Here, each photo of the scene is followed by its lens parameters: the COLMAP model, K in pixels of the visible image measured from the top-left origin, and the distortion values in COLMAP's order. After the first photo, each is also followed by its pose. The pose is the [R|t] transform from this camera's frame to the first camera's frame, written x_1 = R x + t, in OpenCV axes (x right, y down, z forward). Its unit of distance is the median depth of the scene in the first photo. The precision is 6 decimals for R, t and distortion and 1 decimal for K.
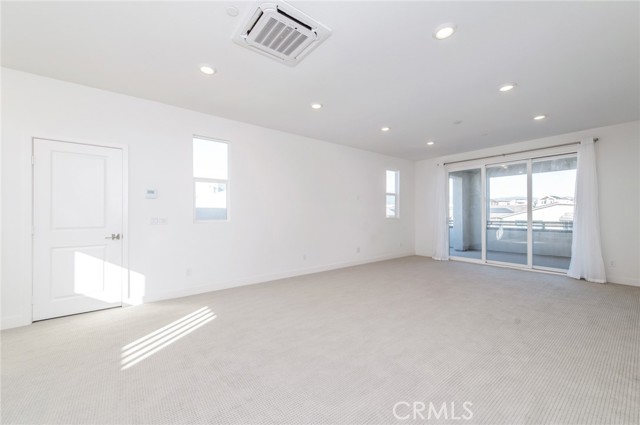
lens RADIAL K [[251.5, 0, 315.0], [0, 251.5, 212.7], [0, 0, 1]] dist [0.014311, -0.003267]
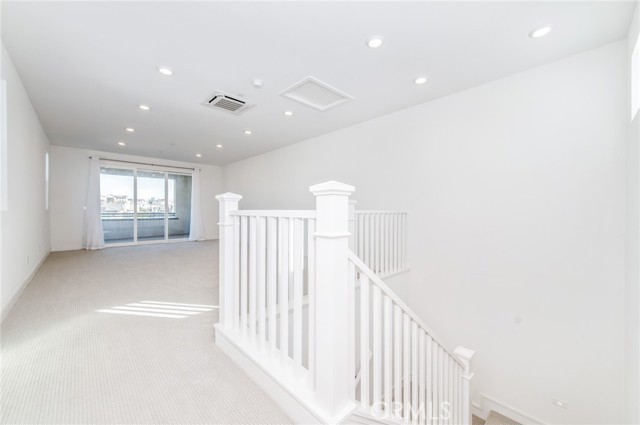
lens RADIAL K [[251.5, 0, 319.8], [0, 251.5, 211.4], [0, 0, 1]] dist [0.014311, -0.003267]
pose [[-0.096736, -0.001996, 0.995308, -0.604358], [-0.018191, 0.999835, 0.000237, 0.013048], [-0.995144, -0.018083, -0.096756, 0.161608]]
